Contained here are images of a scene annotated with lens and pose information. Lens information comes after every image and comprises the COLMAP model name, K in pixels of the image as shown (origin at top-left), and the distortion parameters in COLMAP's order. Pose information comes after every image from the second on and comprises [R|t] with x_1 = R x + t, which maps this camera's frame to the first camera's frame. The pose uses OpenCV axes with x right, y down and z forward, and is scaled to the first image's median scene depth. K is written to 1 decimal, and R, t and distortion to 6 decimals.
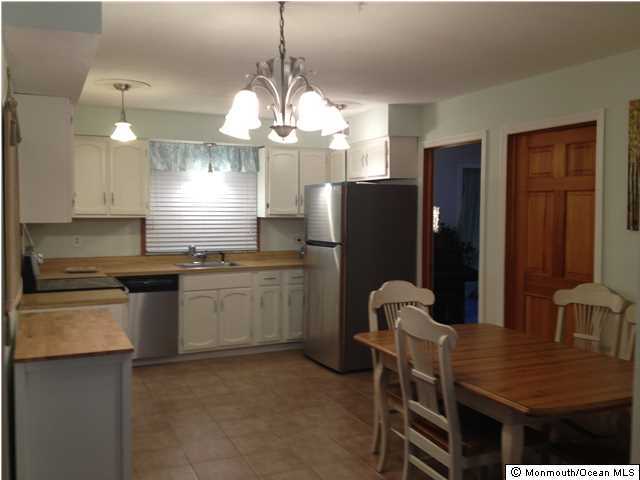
lens RADIAL K [[617.0, 0, 319.2], [0, 617.0, 239.4], [0, 0, 1]] dist [0.143163, 0.000000]
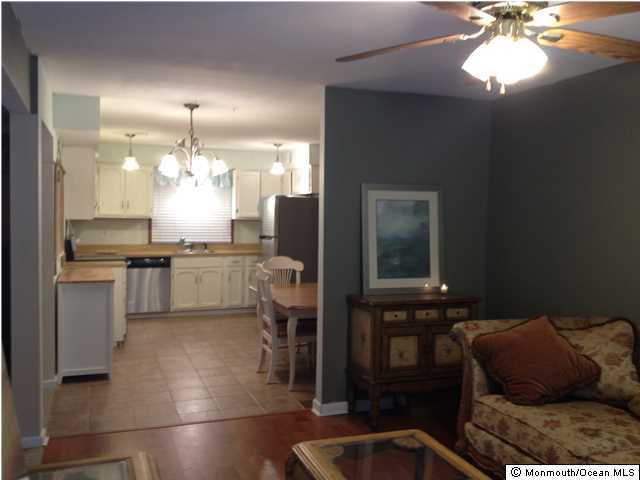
lens RADIAL K [[617.0, 0, 319.7], [0, 617.0, 239.8], [0, 0, 1]] dist [0.143163, 0.000000]
pose [[0.997223, 0.014688, -0.073015, 0.221351], [-0.015245, 0.999859, -0.007084, 0.019756], [0.072901, 0.008177, 0.997306, -0.421390]]
